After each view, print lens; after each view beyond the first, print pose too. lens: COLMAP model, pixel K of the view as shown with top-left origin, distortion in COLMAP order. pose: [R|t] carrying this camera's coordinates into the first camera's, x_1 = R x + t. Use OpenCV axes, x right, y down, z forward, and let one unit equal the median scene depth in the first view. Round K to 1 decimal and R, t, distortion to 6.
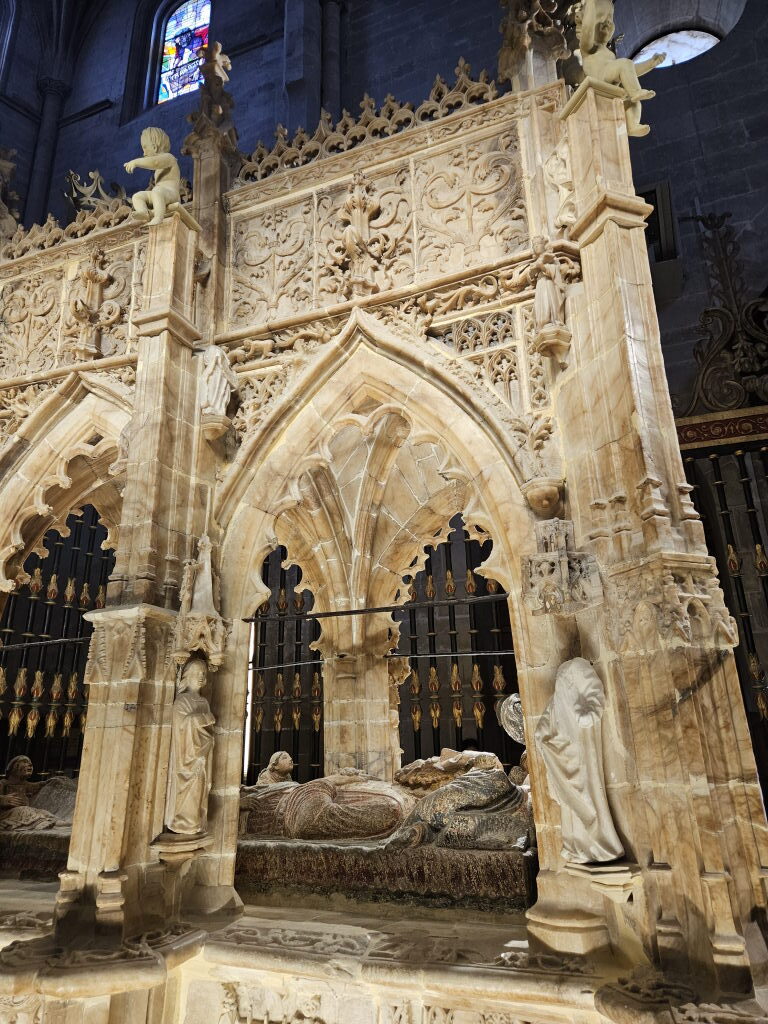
lens RADIAL K [[672.8, 0, 384.0], [0, 672.8, 512.0], [0, 0, 1]] dist [0.065260, -0.052904]
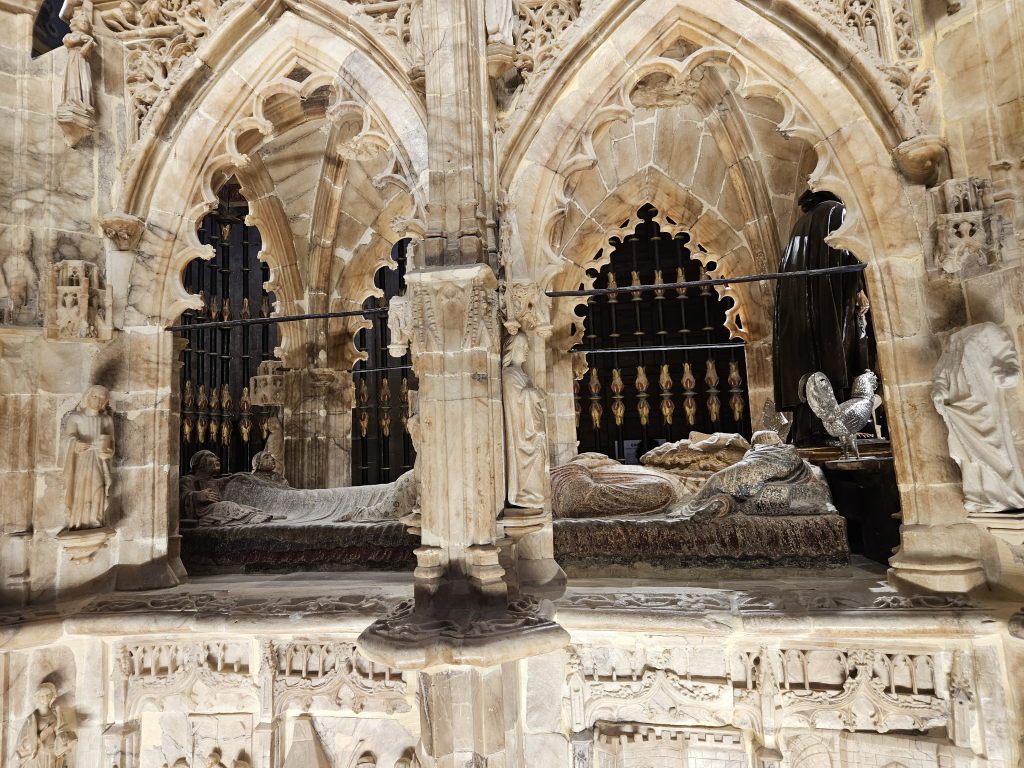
lens RADIAL K [[672.8, 0, 498.9], [0, 672.8, 377.5], [0, 0, 1]] dist [0.065260, -0.052904]
pose [[0.980318, 0.001444, 0.197420, -0.475873], [-0.042061, 0.978544, 0.201701, 0.098413], [-0.192893, -0.206035, 0.959344, 0.136473]]
